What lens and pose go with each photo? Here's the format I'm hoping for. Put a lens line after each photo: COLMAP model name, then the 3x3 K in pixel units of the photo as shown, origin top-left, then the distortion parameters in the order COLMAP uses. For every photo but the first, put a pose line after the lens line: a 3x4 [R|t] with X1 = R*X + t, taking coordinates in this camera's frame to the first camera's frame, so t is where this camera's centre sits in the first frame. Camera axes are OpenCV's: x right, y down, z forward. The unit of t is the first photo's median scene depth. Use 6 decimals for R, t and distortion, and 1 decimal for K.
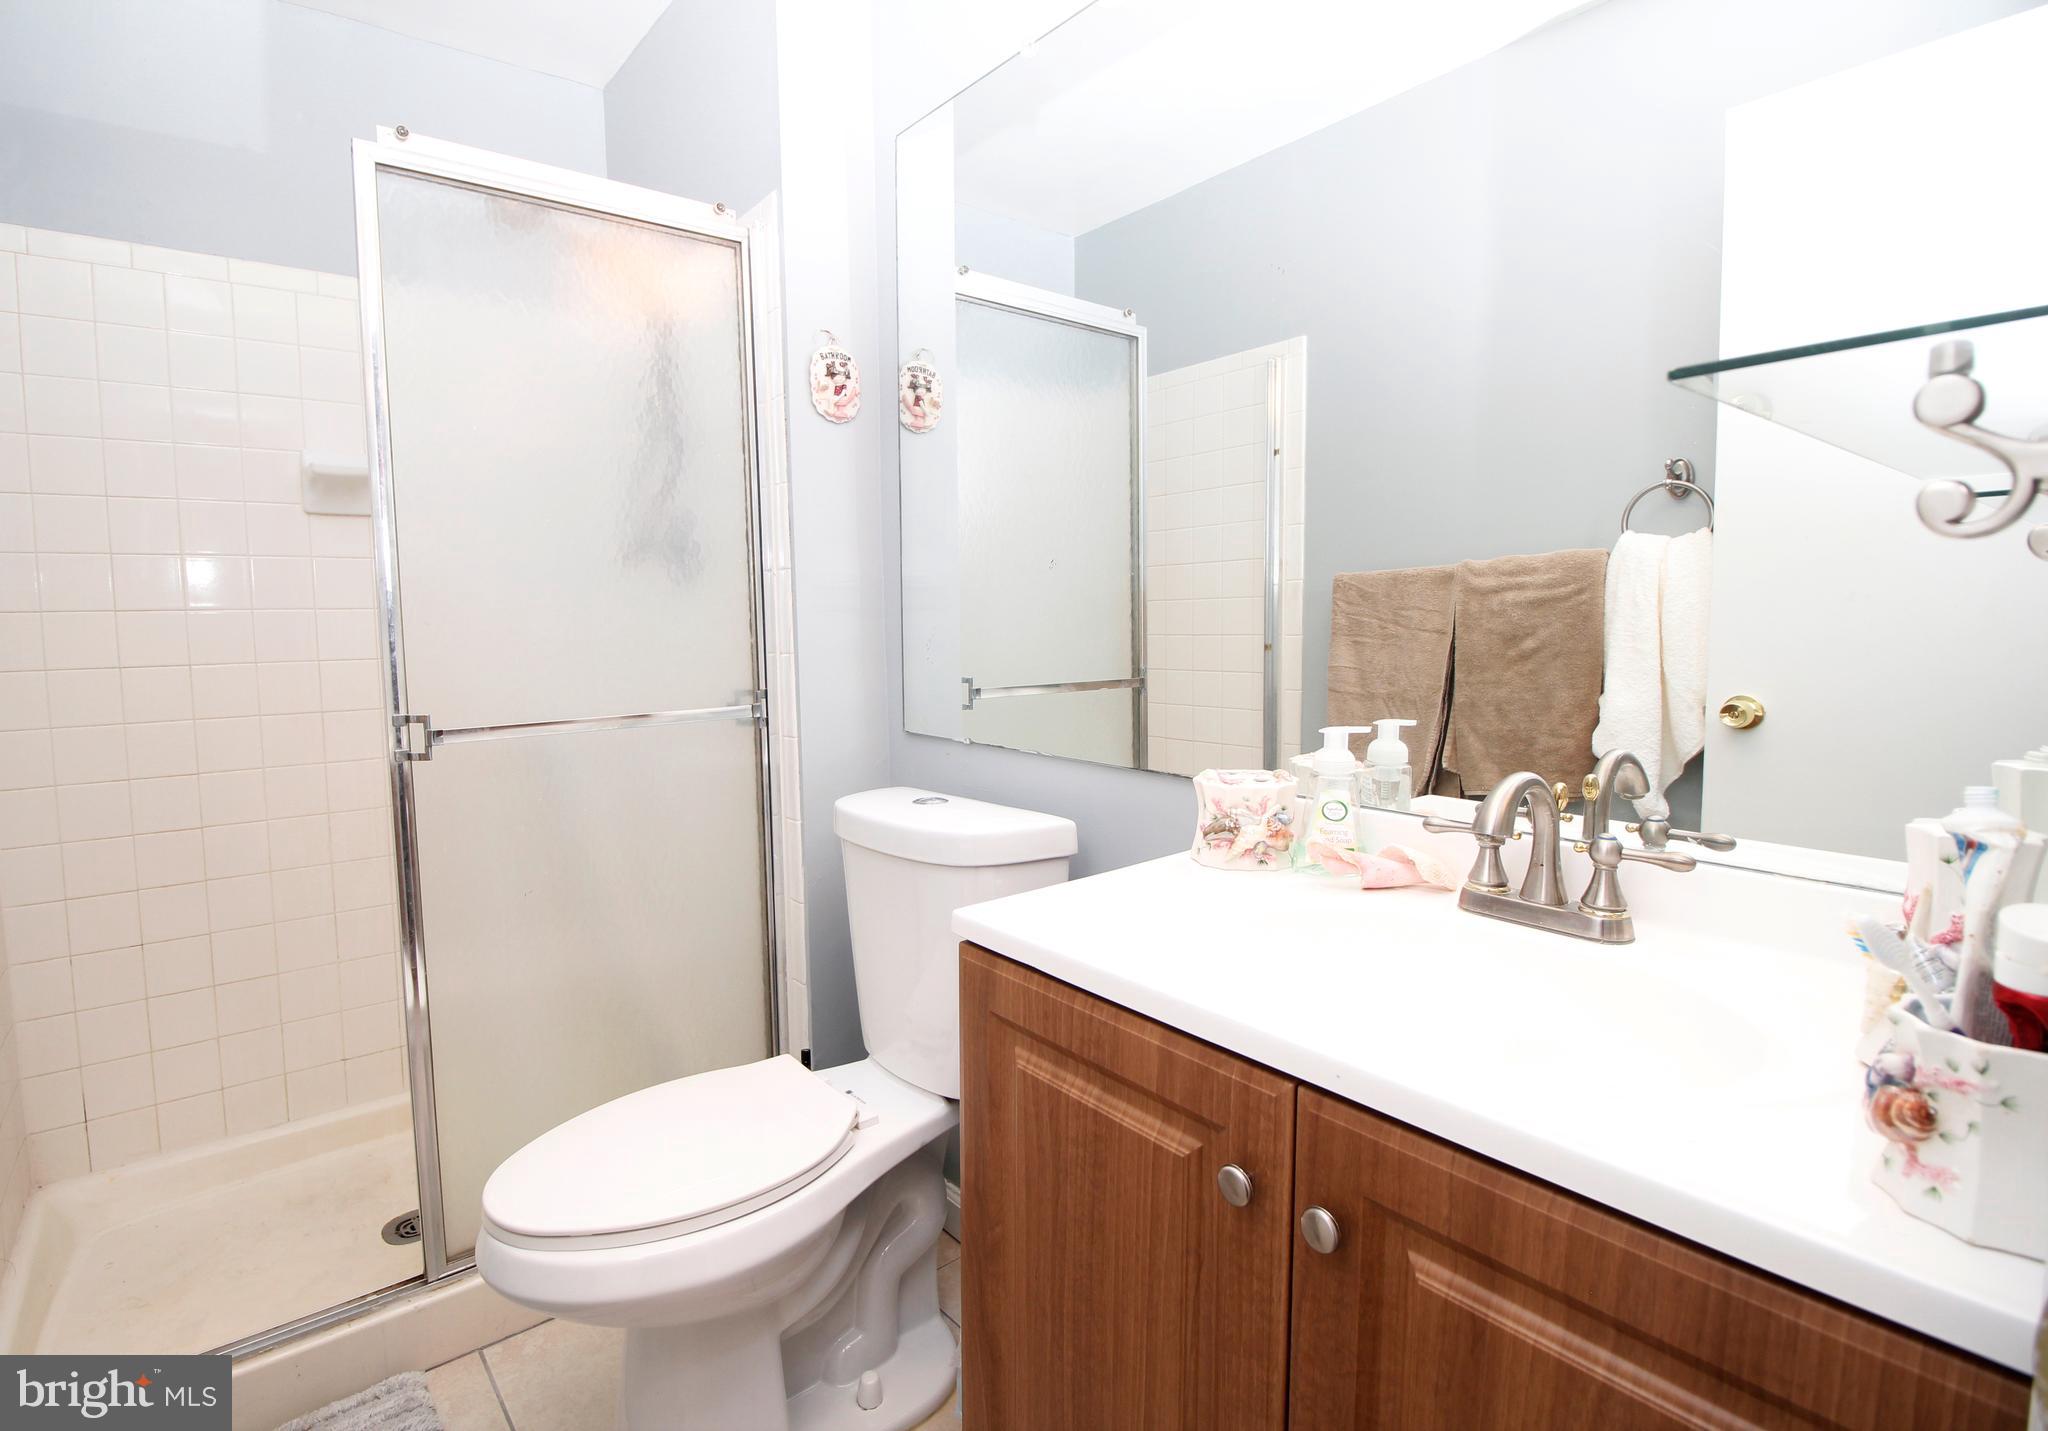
lens RADIAL K [[995.3, 0, 978.9], [0, 995.3, 709.5], [0, 0, 1]] dist [0.004501, -0.017080]
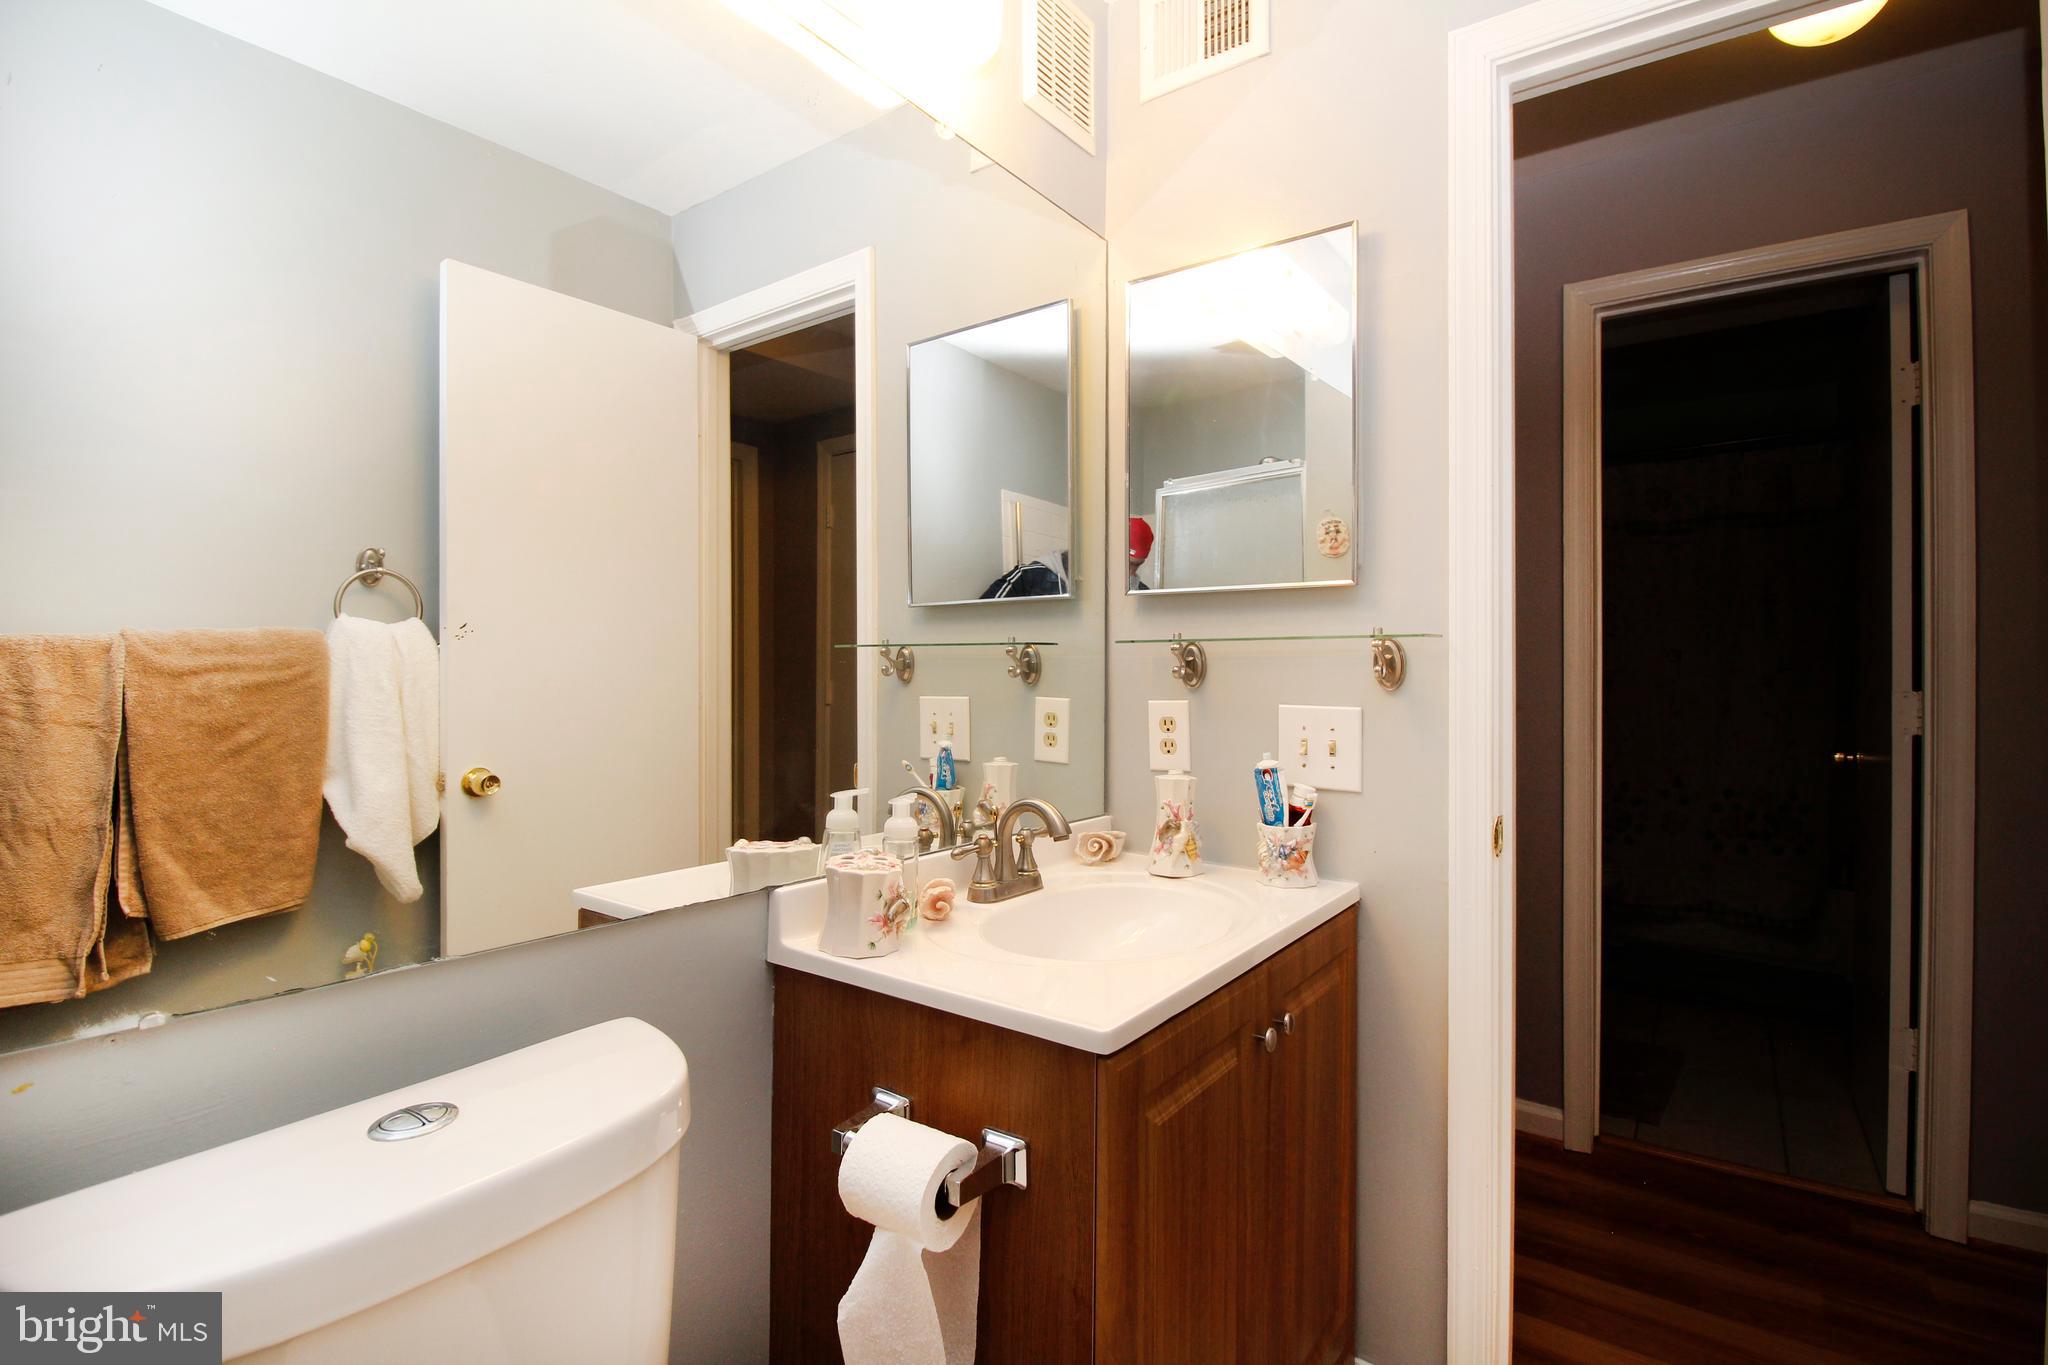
lens RADIAL K [[955.8, 0, 1024.0], [0, 955.8, 682.5], [0, 0, 1]] dist [0.001348, -0.014085]
pose [[-0.267846, 0.005492, 0.963446, -1.210756], [0.089417, 0.995810, 0.019182, -0.202207], [-0.959304, 0.091286, -0.267214, 1.738029]]
